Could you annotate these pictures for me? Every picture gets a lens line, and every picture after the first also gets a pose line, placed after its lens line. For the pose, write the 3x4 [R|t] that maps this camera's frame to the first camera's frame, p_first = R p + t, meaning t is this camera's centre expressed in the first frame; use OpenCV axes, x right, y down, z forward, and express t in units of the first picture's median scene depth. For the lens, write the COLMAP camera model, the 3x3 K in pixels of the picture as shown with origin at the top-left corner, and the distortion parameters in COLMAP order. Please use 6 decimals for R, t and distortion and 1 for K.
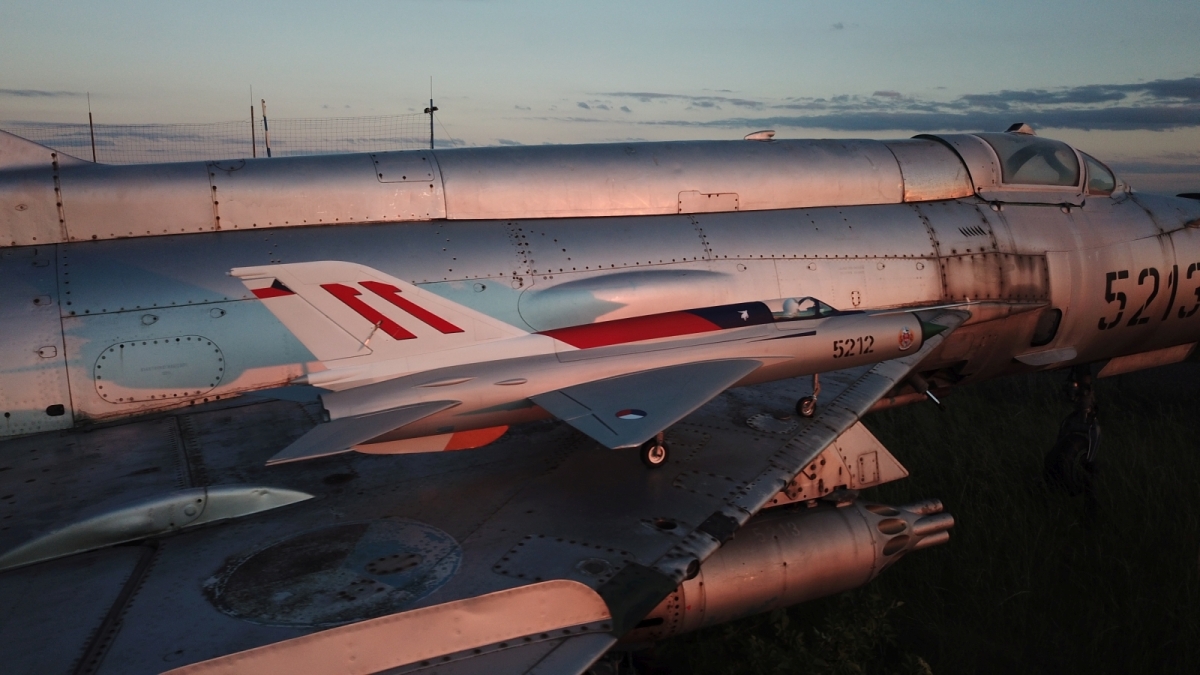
lens RADIAL K [[923.7, 0, 584.6], [0, 923.7, 342.6], [0, 0, 1]] dist [0.019597, -0.029775]
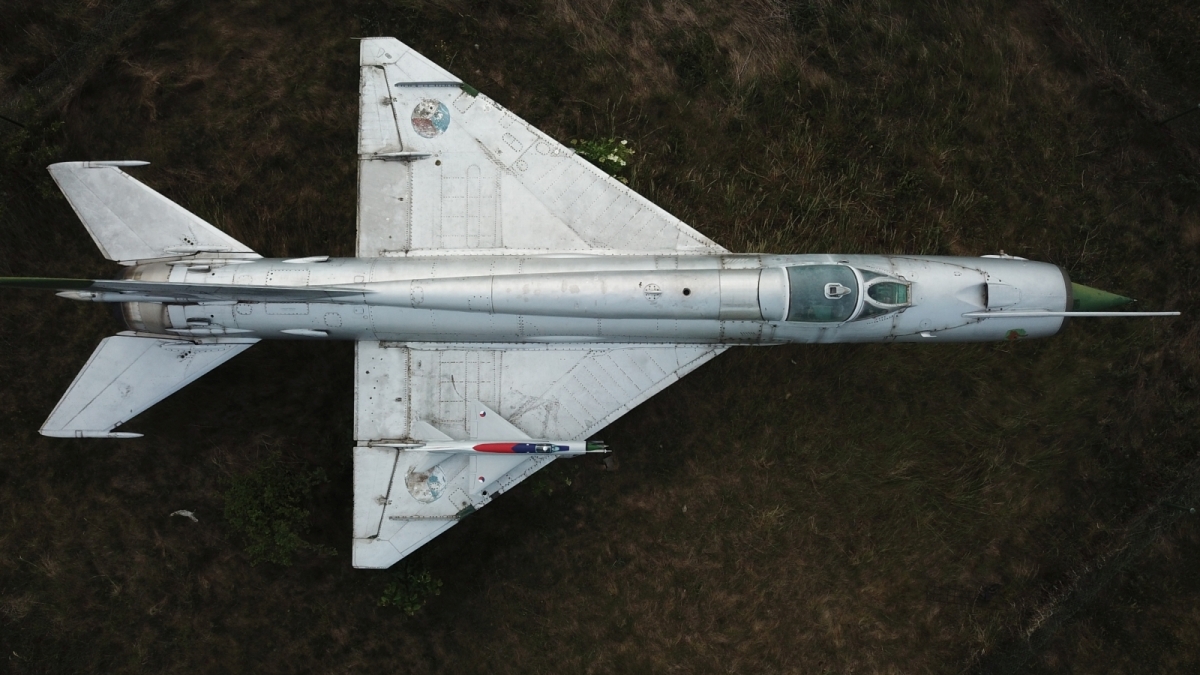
lens RADIAL K [[923.7, 0, 593.7], [0, 923.7, 330.1], [0, 0, 1]] dist [0.019597, -0.029775]
pose [[0.896743, 0.442052, -0.021027, 0.212658], [-0.074112, 0.196844, 0.977630, -3.189097], [0.436302, -0.875124, 0.209280, 0.603682]]
